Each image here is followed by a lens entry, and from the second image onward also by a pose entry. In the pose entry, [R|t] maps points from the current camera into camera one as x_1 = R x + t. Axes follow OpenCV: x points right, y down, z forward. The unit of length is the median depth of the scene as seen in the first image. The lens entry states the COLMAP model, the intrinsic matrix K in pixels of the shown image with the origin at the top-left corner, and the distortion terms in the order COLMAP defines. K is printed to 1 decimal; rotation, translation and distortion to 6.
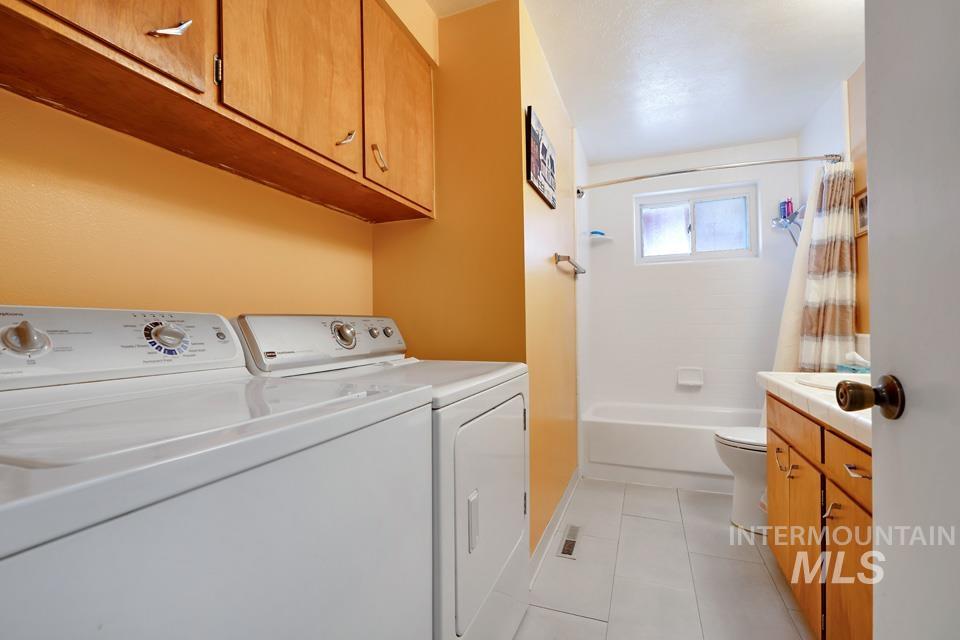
lens RADIAL K [[429.5, 0, 471.6], [0, 429.5, 314.0], [0, 0, 1]] dist [-0.013906, 0.006368]
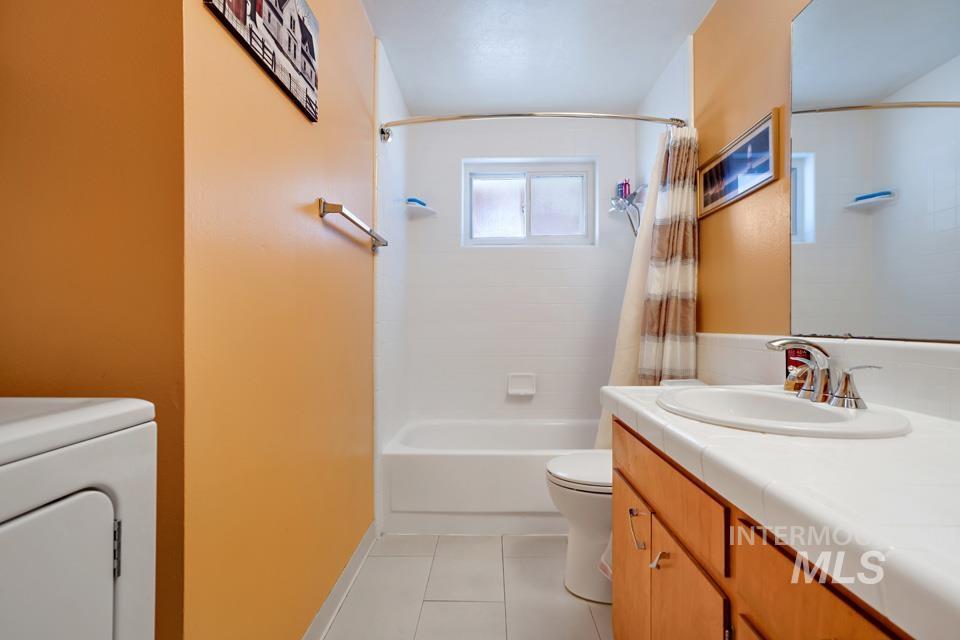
lens RADIAL K [[429.5, 0, 487.4], [0, 429.5, 322.2], [0, 0, 1]] dist [-0.013906, 0.006368]
pose [[0.930018, 0.009033, 0.367403, 0.195363], [-0.016823, 0.999696, 0.018006, 0.016426], [-0.367128, -0.022927, 0.929888, 0.348425]]
